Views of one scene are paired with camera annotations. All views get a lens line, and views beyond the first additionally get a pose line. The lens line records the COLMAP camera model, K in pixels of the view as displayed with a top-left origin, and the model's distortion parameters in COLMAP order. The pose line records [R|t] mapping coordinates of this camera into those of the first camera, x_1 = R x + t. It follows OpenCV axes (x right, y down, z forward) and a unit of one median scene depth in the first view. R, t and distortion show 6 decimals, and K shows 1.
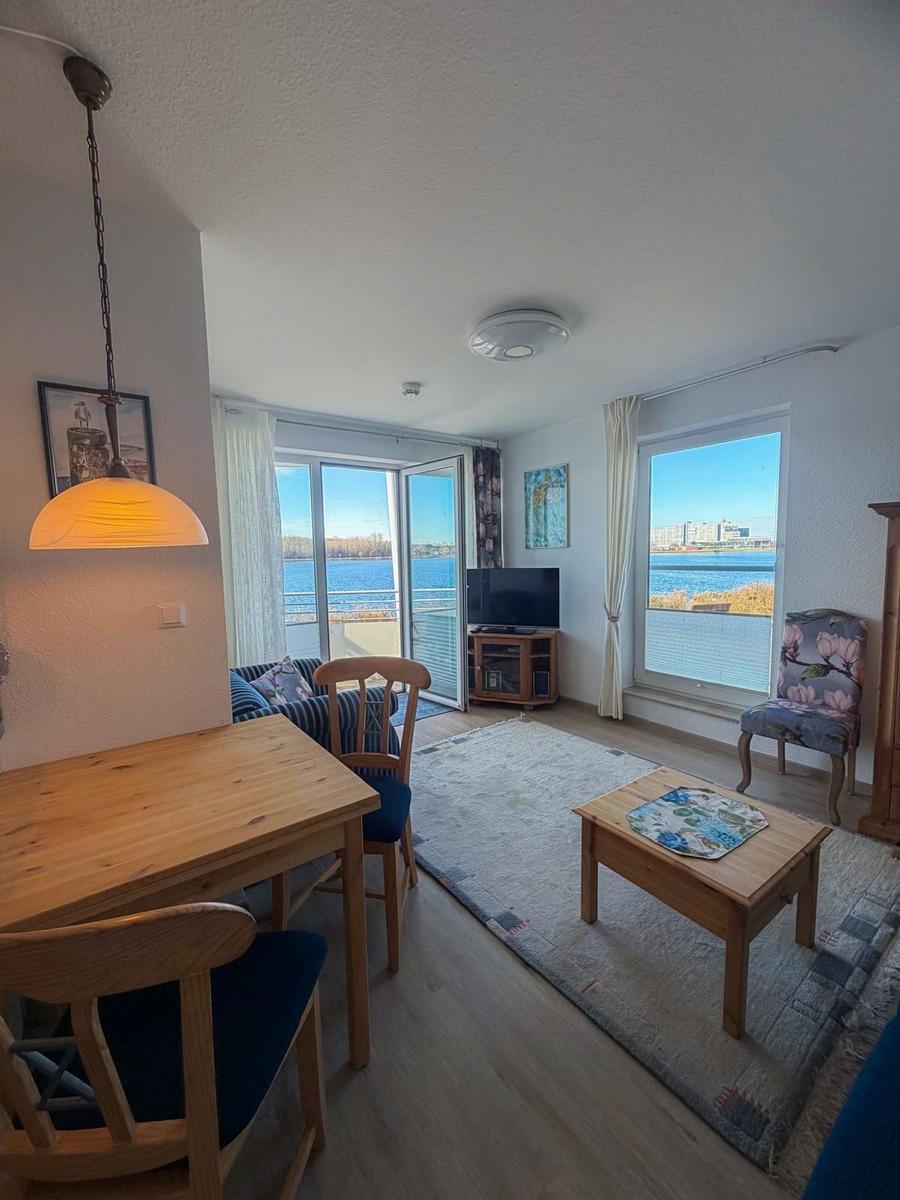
lens RADIAL K [[478.2, 0, 445.0], [0, 478.2, 599.4], [0, 0, 1]] dist [-0.002620, -0.000122]
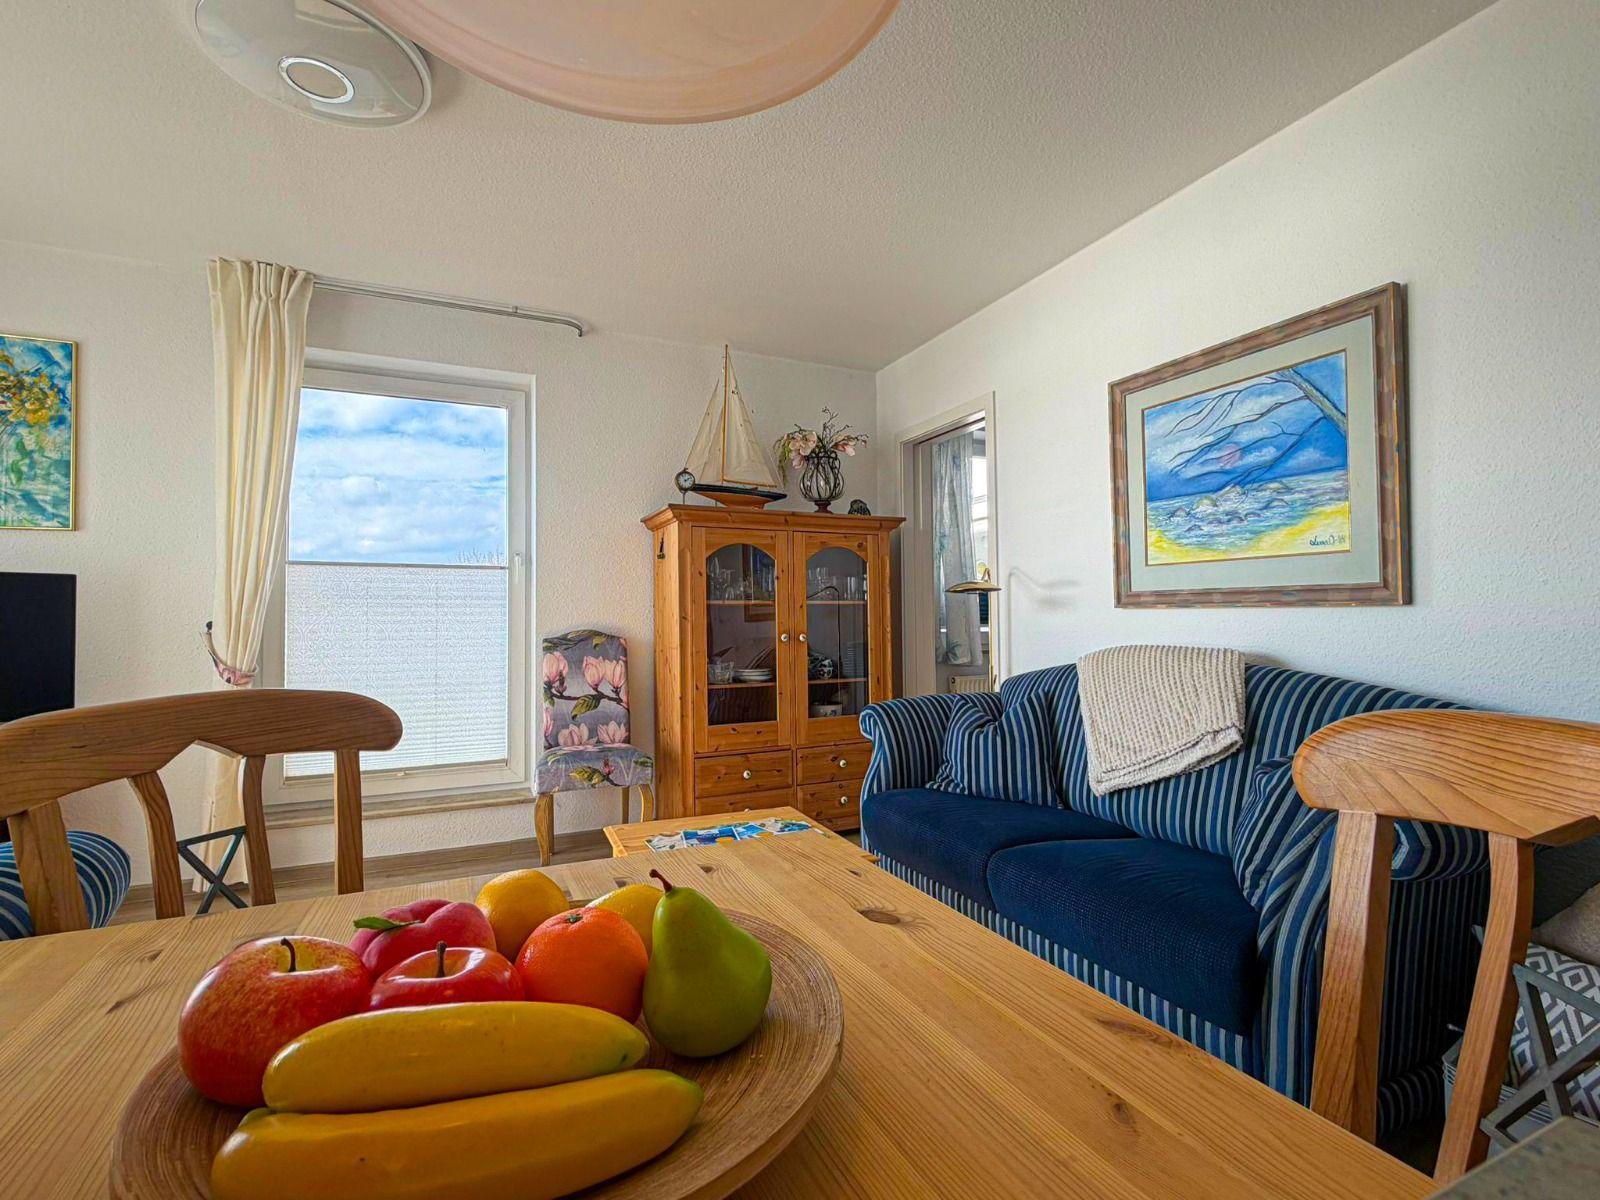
lens RADIAL K [[746.9, 0, 799.6], [0, 746.9, 601.0], [0, 0, 1]] dist [-0.000129, -0.000961]
pose [[0.197809, 0.049037, 0.979013, -0.270910], [0.100169, 0.992508, -0.069953, 0.065480], [-0.975109, 0.111904, 0.191415, 0.246331]]
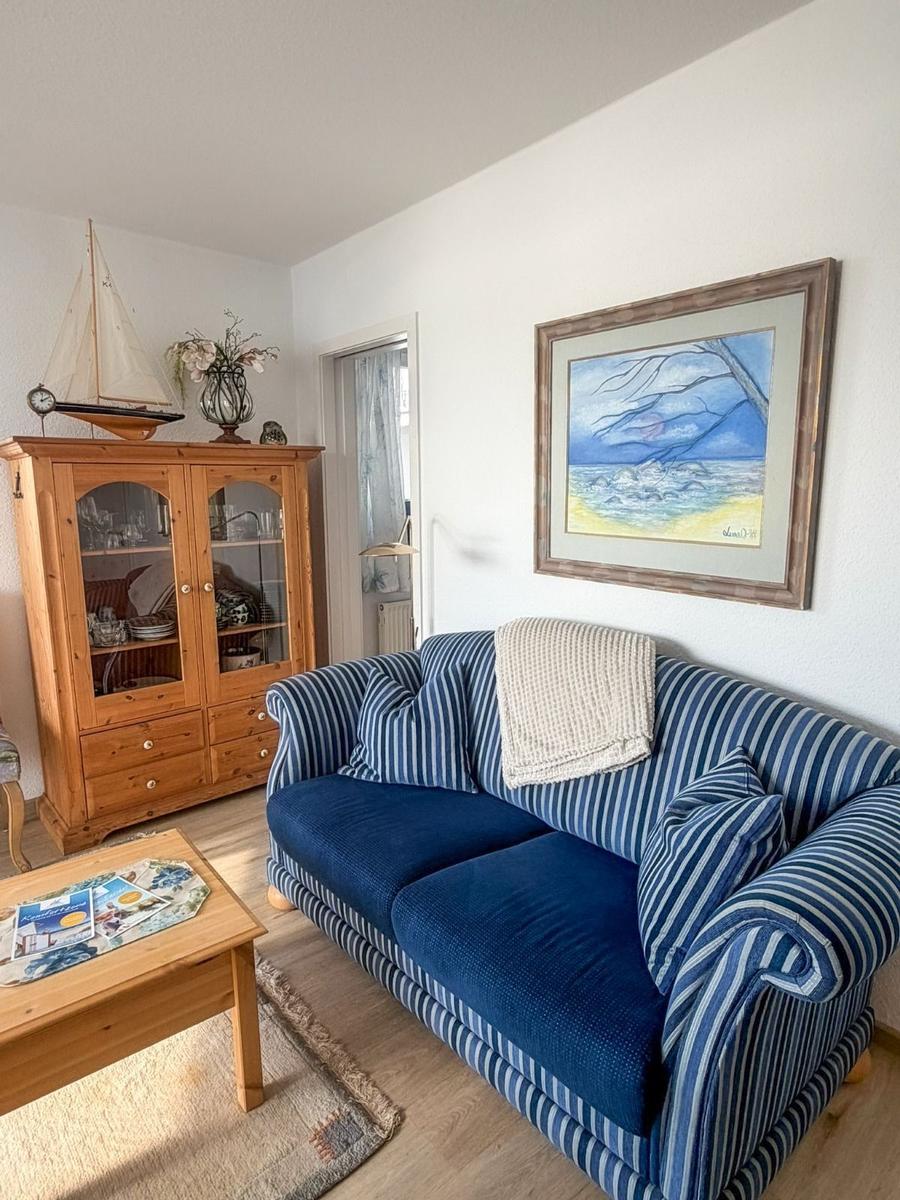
lens RADIAL K [[694.7, 0, 449.0], [0, 694.7, 596.5], [0, 0, 1]] dist [0.003867, 0.000622]
pose [[-0.074174, -0.132218, 0.988441, -0.218698], [0.106175, 0.984491, 0.139658, 0.030224], [-0.991577, 0.115307, -0.058986, 0.230834]]
